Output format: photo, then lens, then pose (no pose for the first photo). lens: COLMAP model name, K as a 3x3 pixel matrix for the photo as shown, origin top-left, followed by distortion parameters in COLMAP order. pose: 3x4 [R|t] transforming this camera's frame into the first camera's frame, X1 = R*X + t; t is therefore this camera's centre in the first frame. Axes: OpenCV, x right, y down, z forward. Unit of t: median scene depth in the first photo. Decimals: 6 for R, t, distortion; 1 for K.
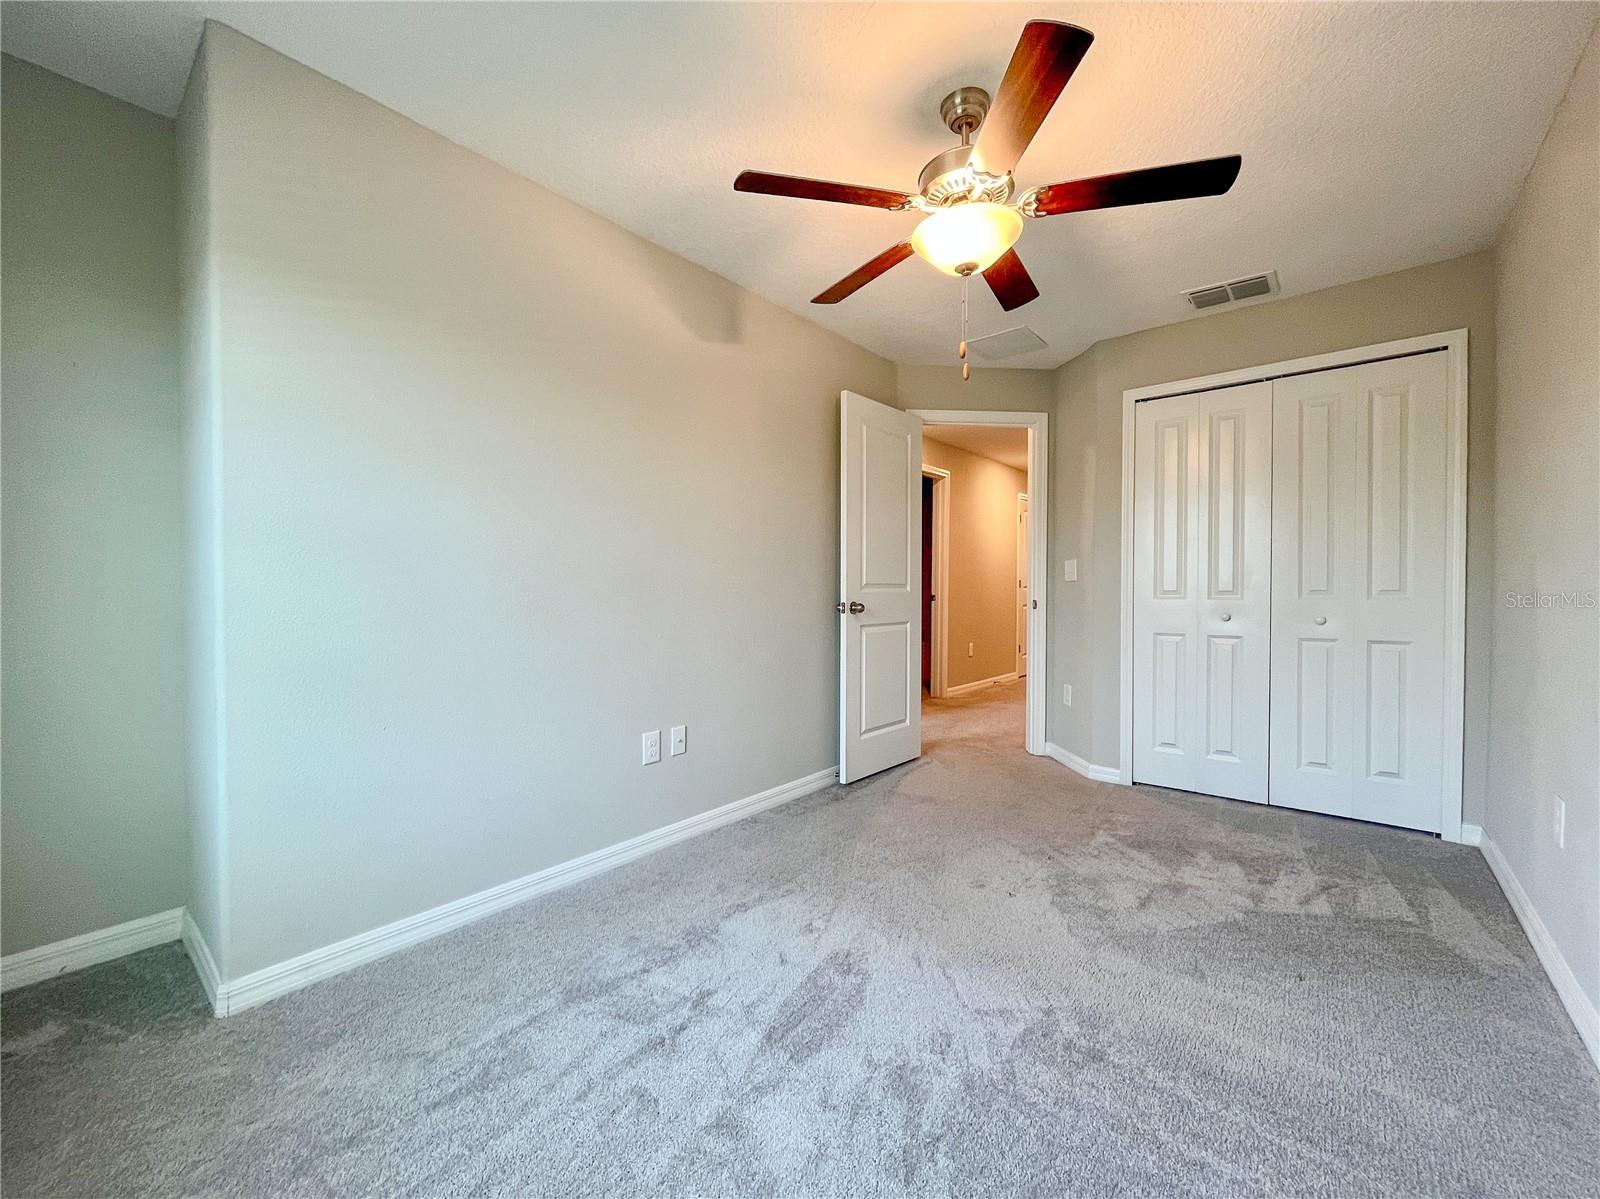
lens RADIAL K [[658.8, 0, 790.4], [0, 658.8, 591.7], [0, 0, 1]] dist [-0.005772, 0.001187]
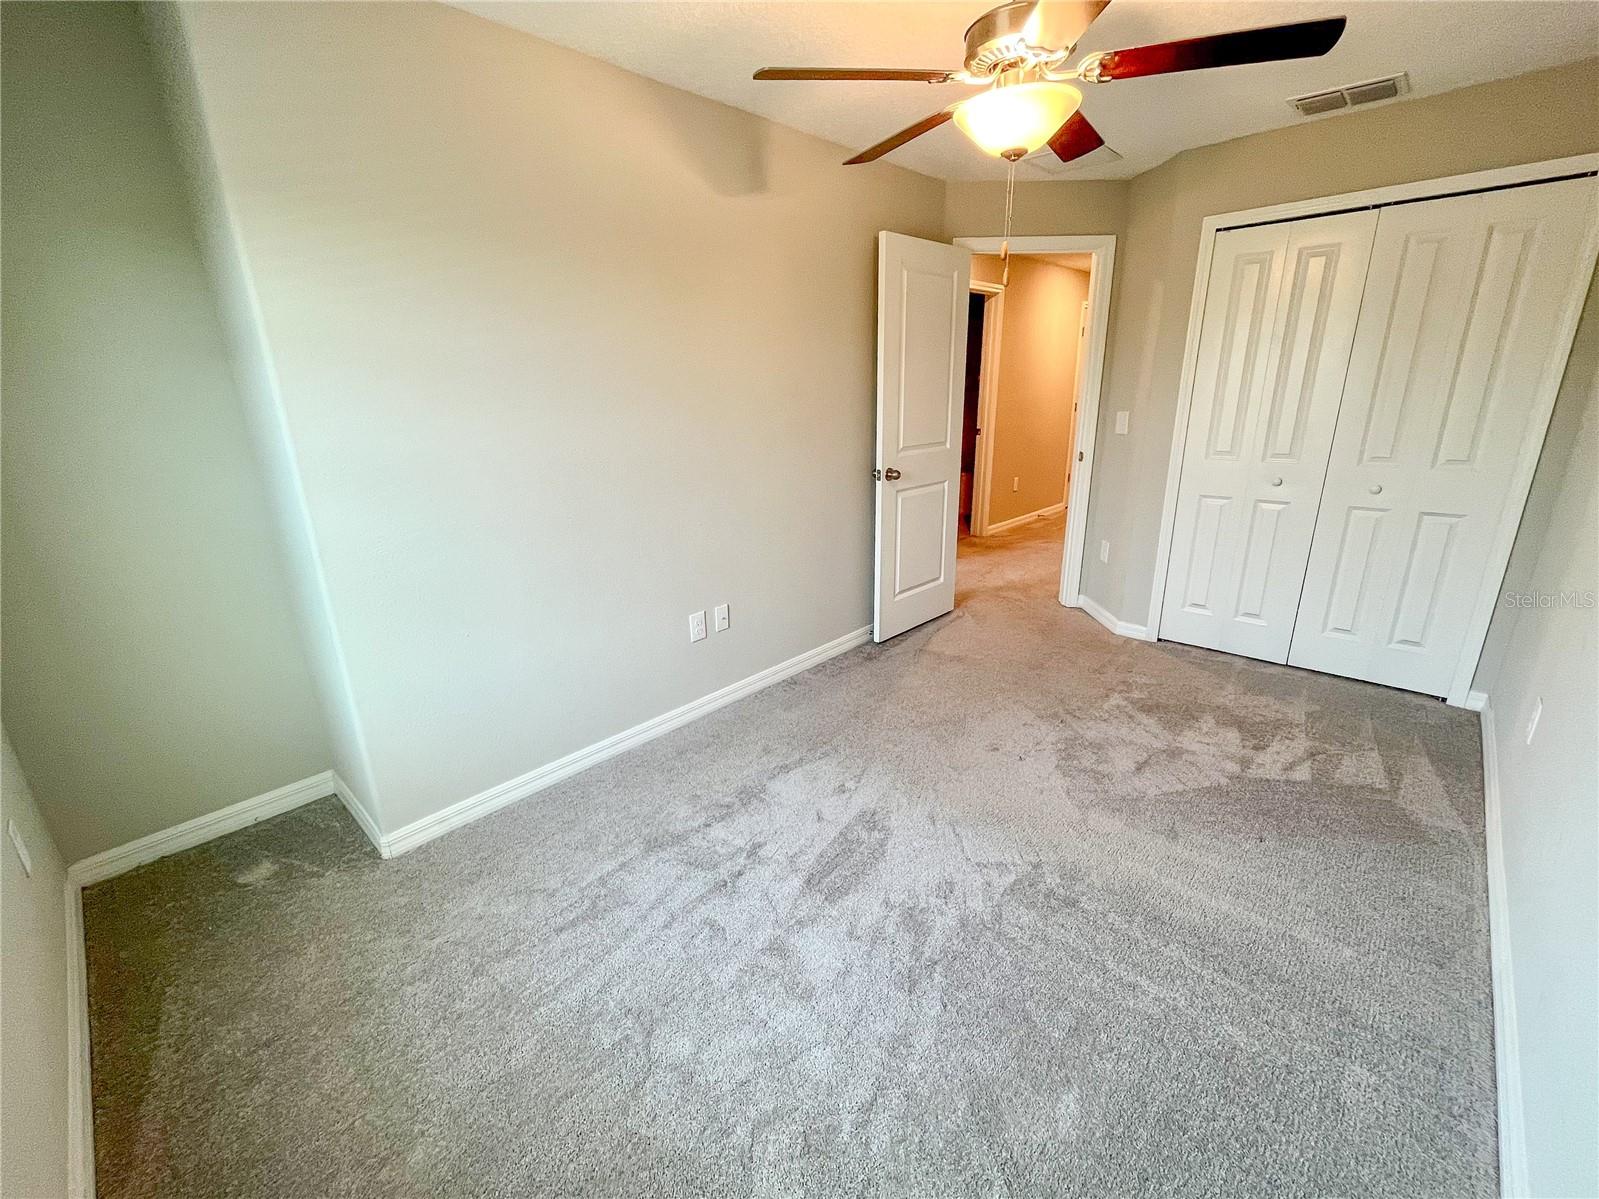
lens RADIAL K [[658.4, 0, 786.4], [0, 658.4, 626.0], [0, 0, 1]] dist [-0.005772, 0.001187]
pose [[0.997897, -0.008705, -0.064235, 0.007199], [0.026808, 0.957650, 0.286683, -0.108319], [0.059020, -0.287803, 0.955869, -0.049239]]
